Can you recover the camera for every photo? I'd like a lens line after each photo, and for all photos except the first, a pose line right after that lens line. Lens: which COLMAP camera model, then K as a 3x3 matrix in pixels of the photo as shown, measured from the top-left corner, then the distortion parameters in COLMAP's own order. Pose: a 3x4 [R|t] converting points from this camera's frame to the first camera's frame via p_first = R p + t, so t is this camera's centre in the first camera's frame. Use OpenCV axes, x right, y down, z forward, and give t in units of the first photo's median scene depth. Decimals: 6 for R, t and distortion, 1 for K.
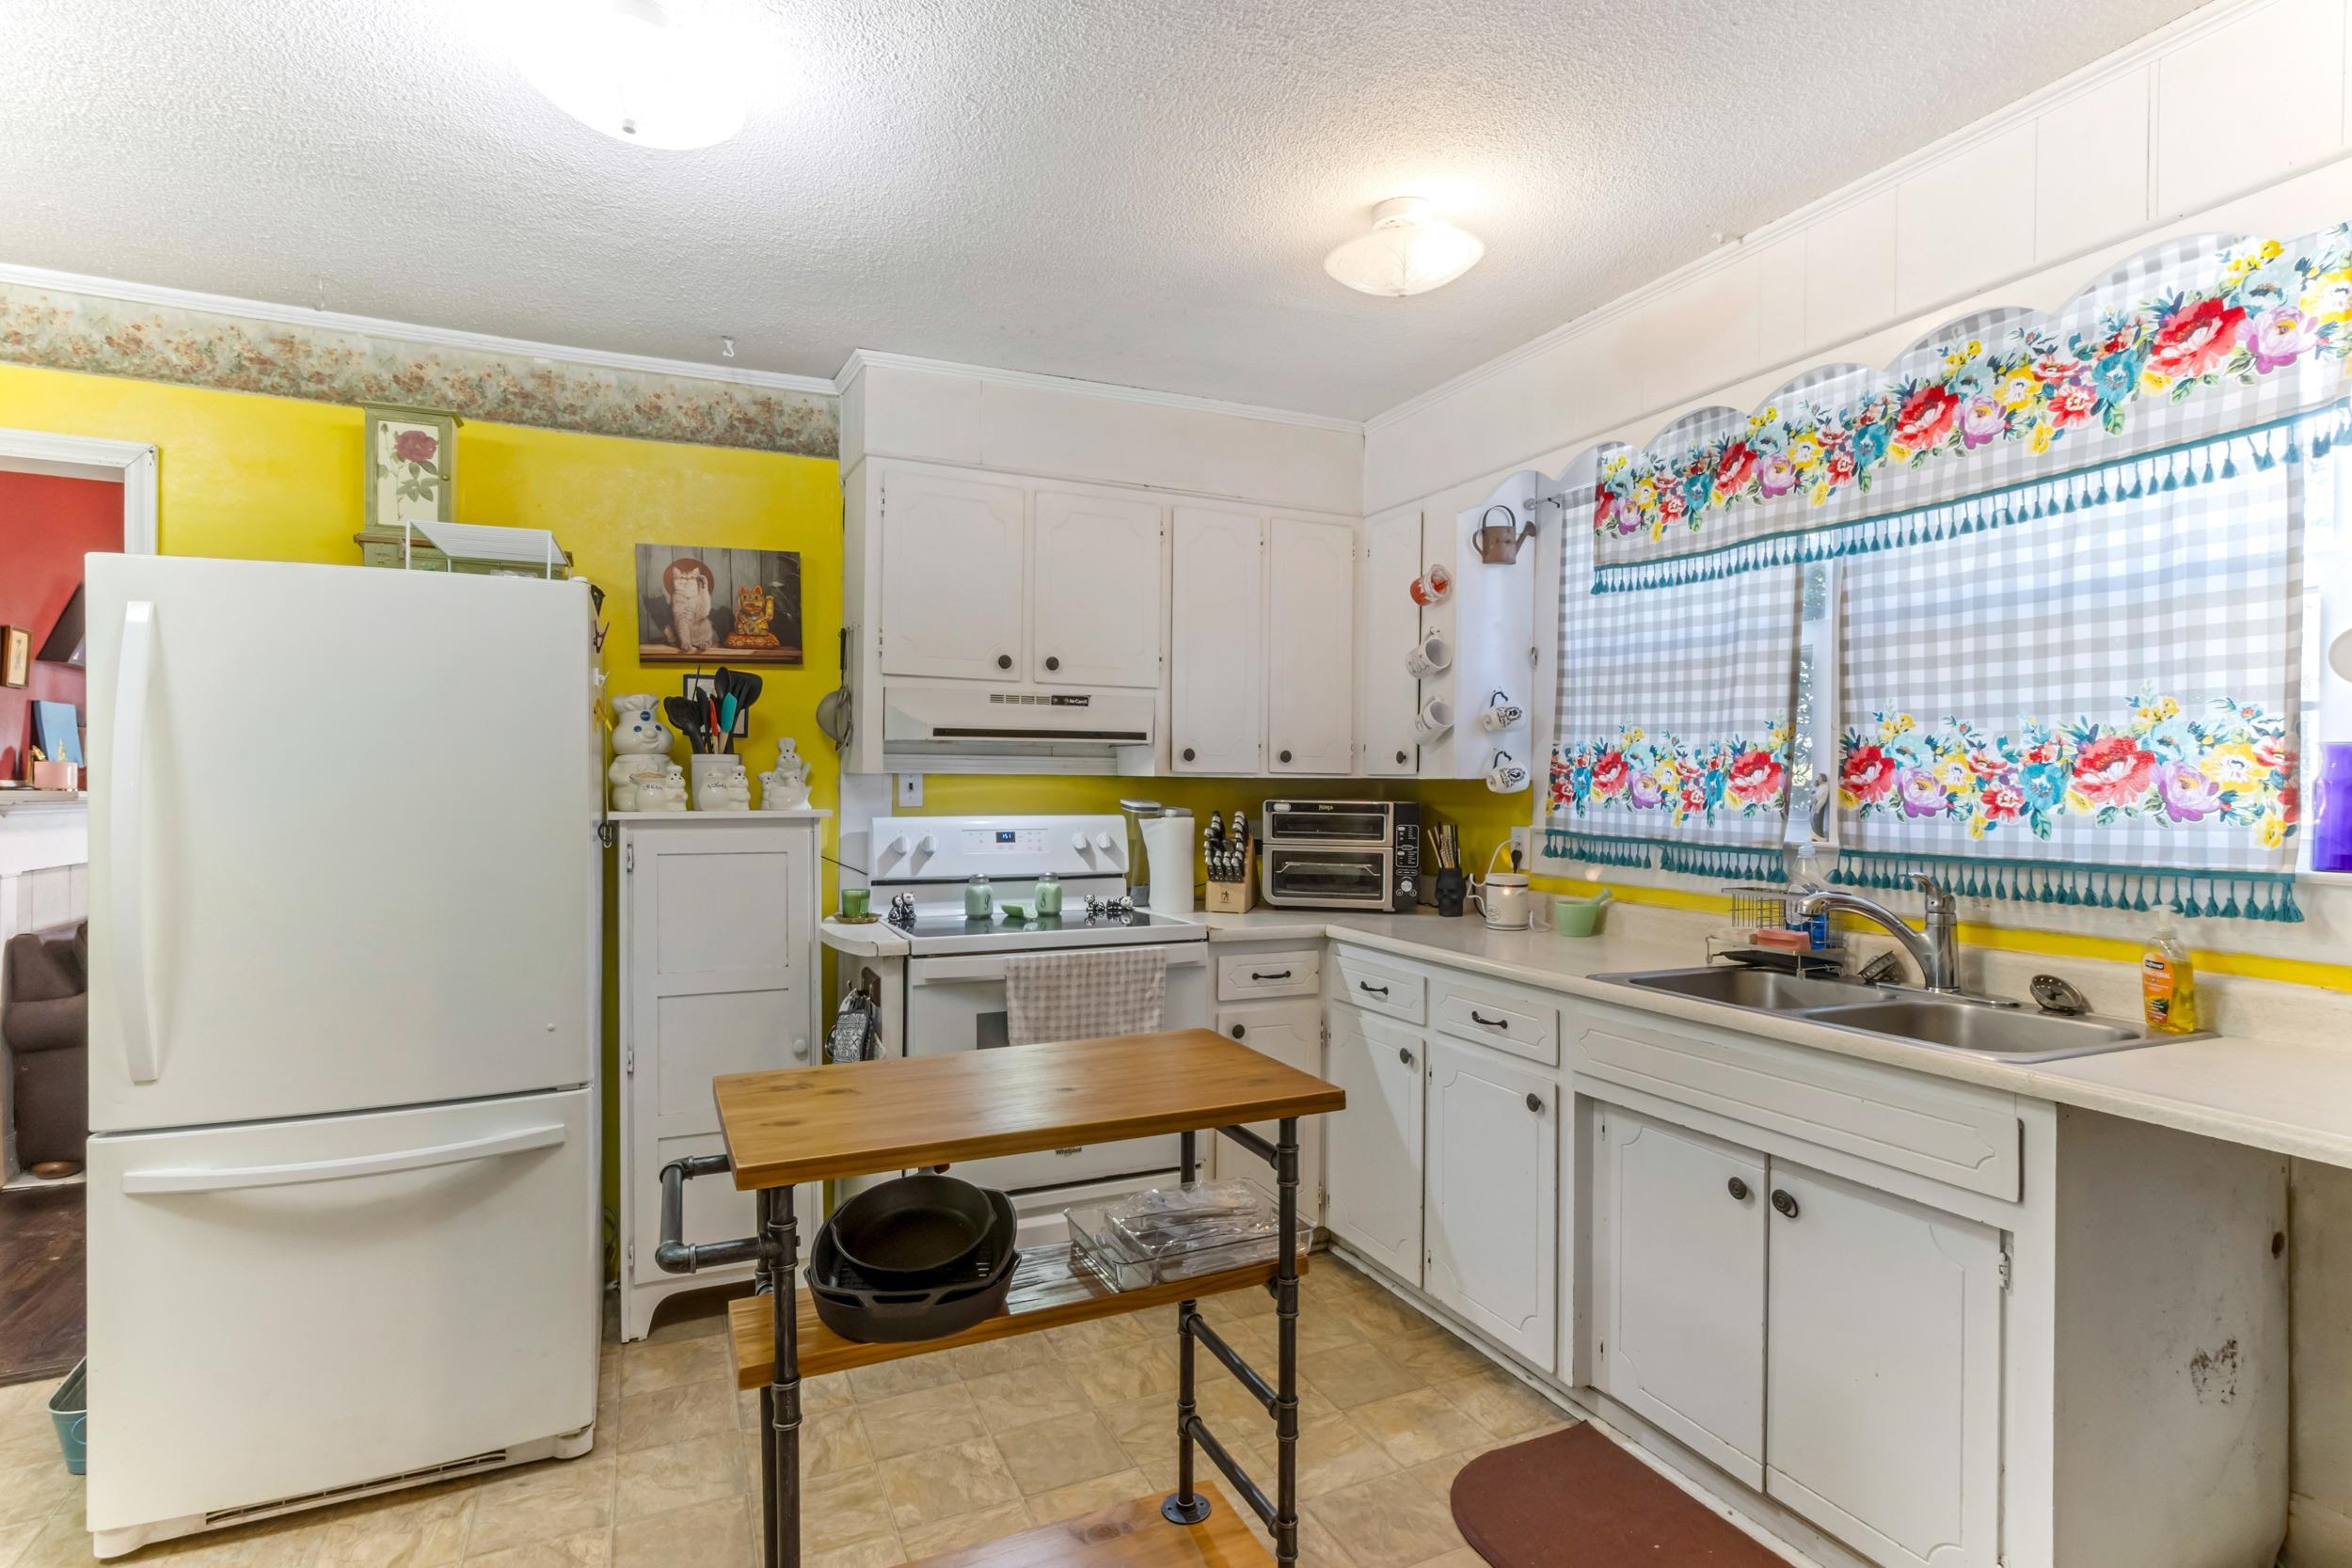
lens RADIAL K [[1172.5, 0, 1171.4], [0, 1172.5, 792.1], [0, 0, 1]] dist [-0.003645, -0.000792]
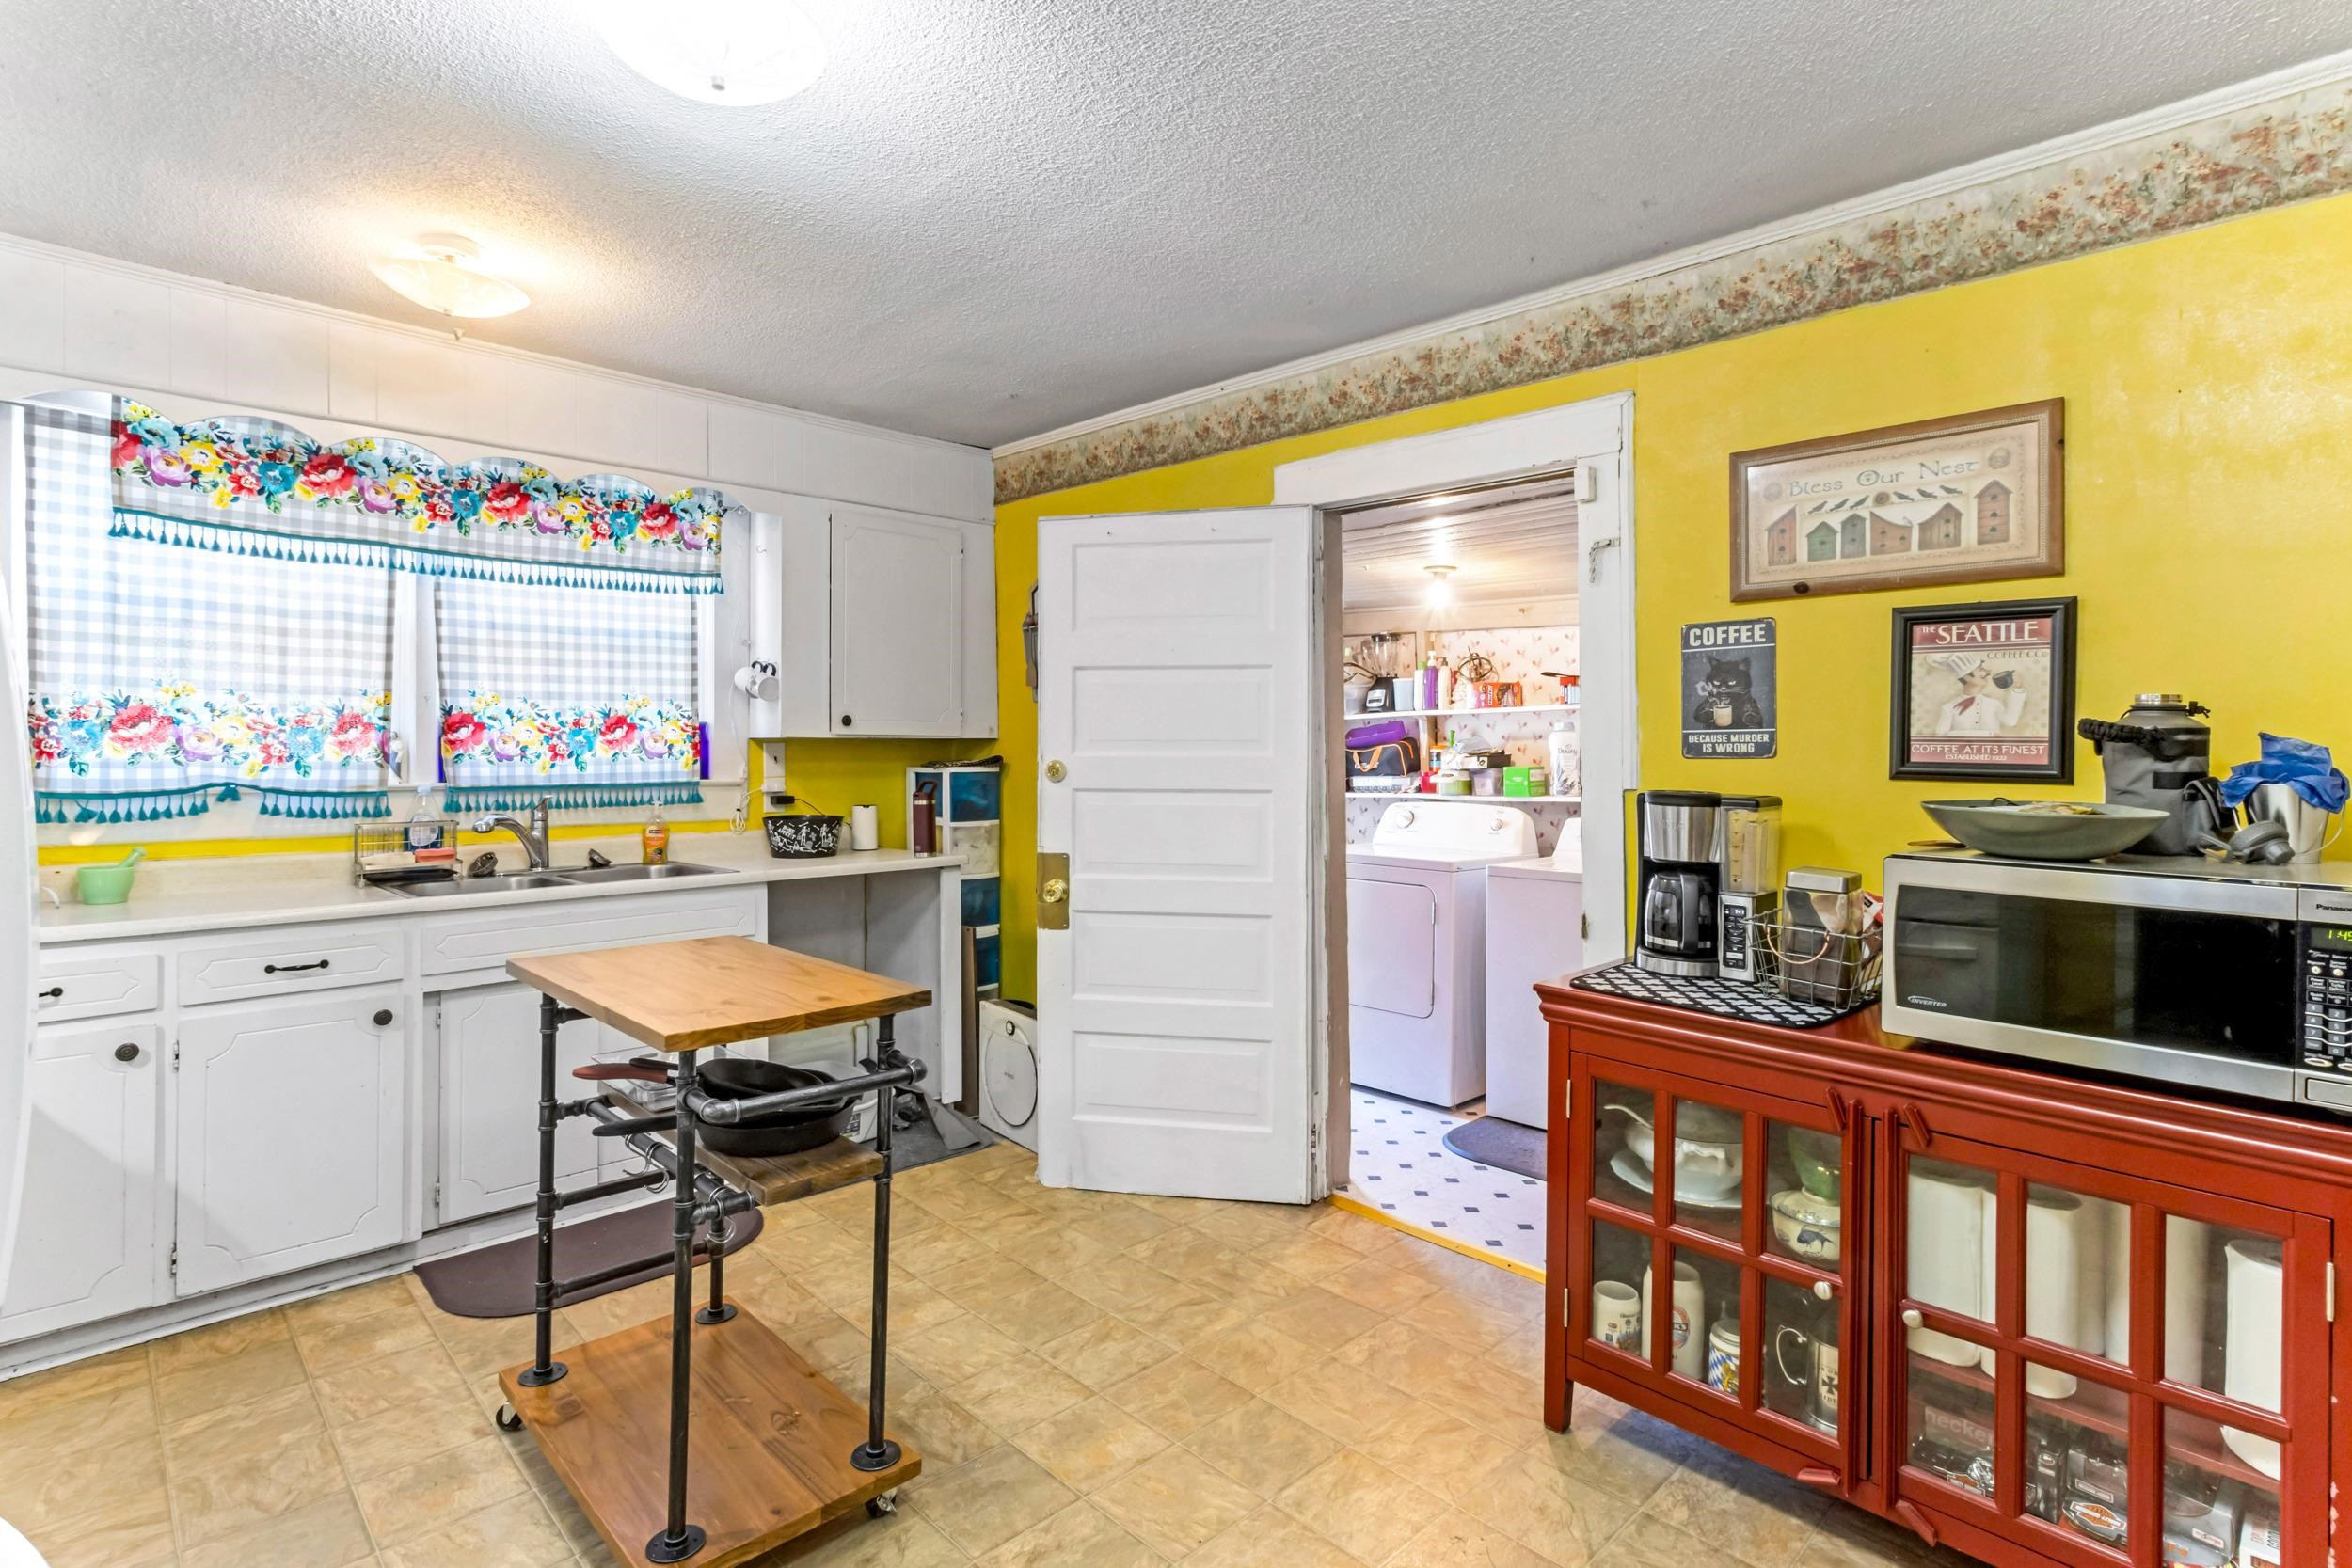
lens RADIAL K [[1134.3, 0, 1174.8], [0, 1134.3, 771.6], [0, 0, 1]] dist [0.002178, 0.000103]
pose [[-0.344399, -0.024902, 0.938493, -1.010166], [0.003618, 0.999606, 0.027851, -0.003612], [-0.938816, 0.012987, -0.344173, 0.662019]]
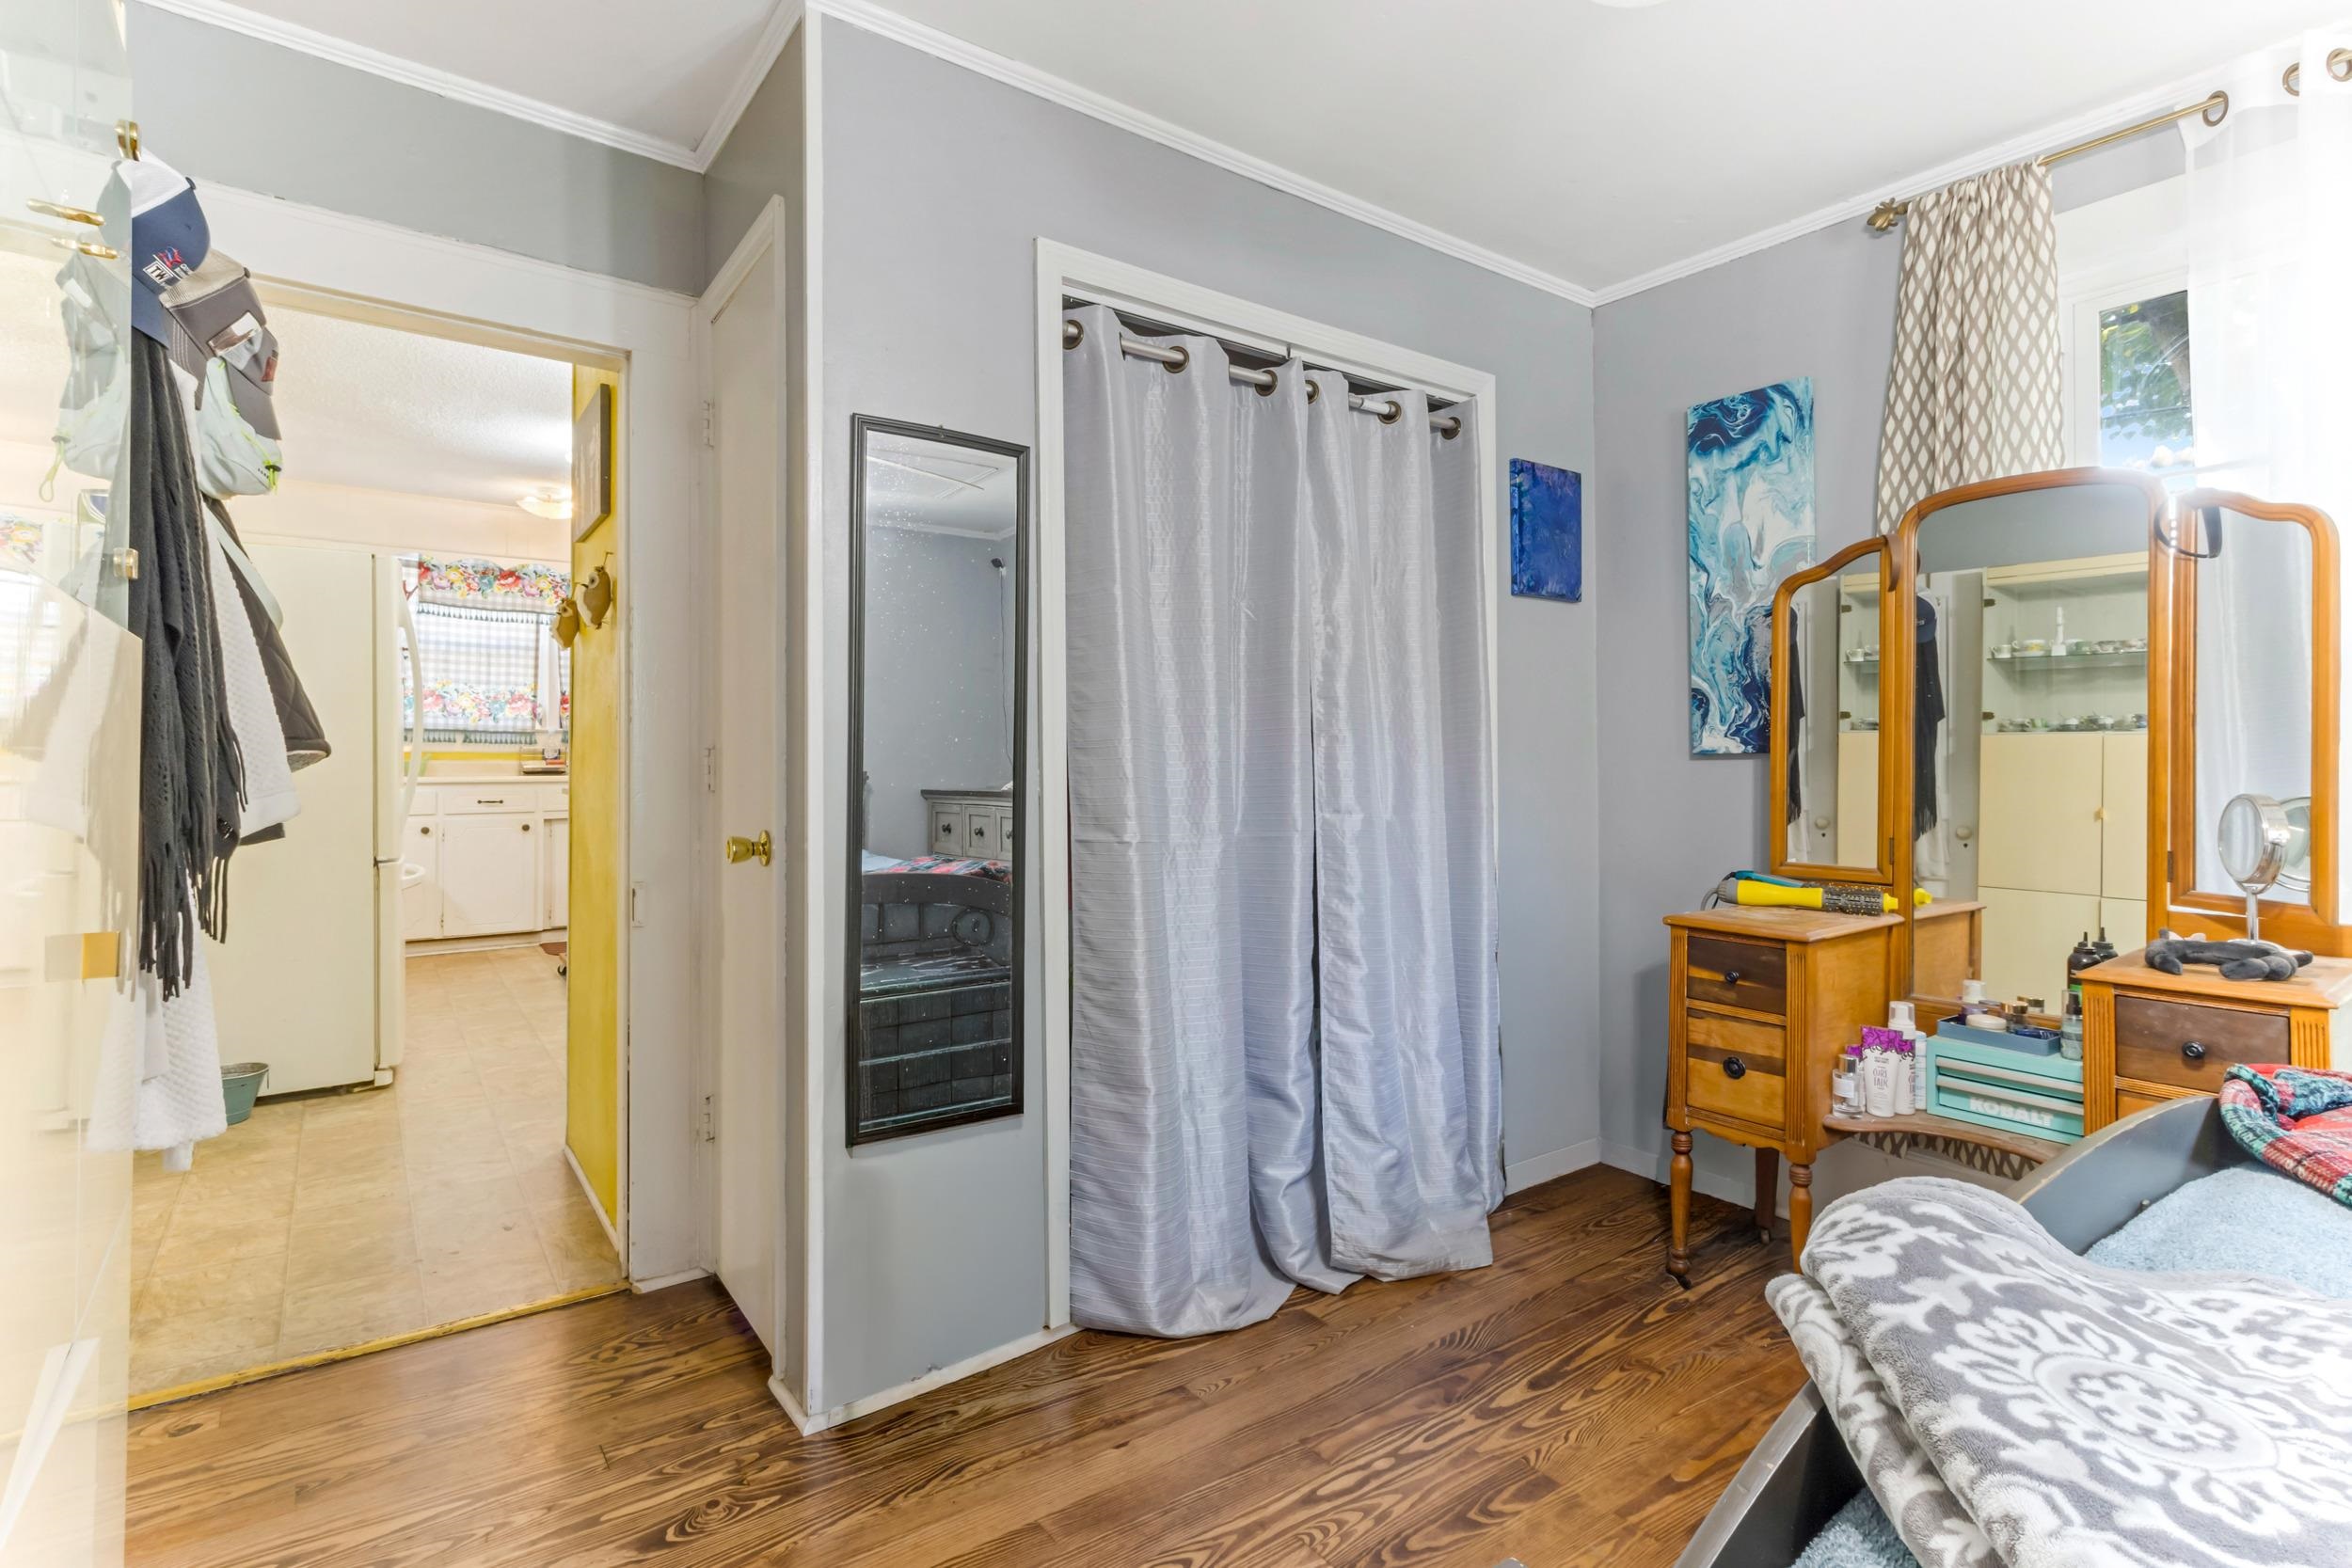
lens RADIAL K [[1134.3, 0, 1173.6], [0, 1134.3, 767.1], [0, 0, 1]] dist [0.002178, 0.000103]
pose [[-0.206735, -0.007333, 0.978369, -2.430485], [0.011620, 0.999883, 0.009950, 0.128099], [-0.978328, 0.013426, -0.206626, 0.133497]]
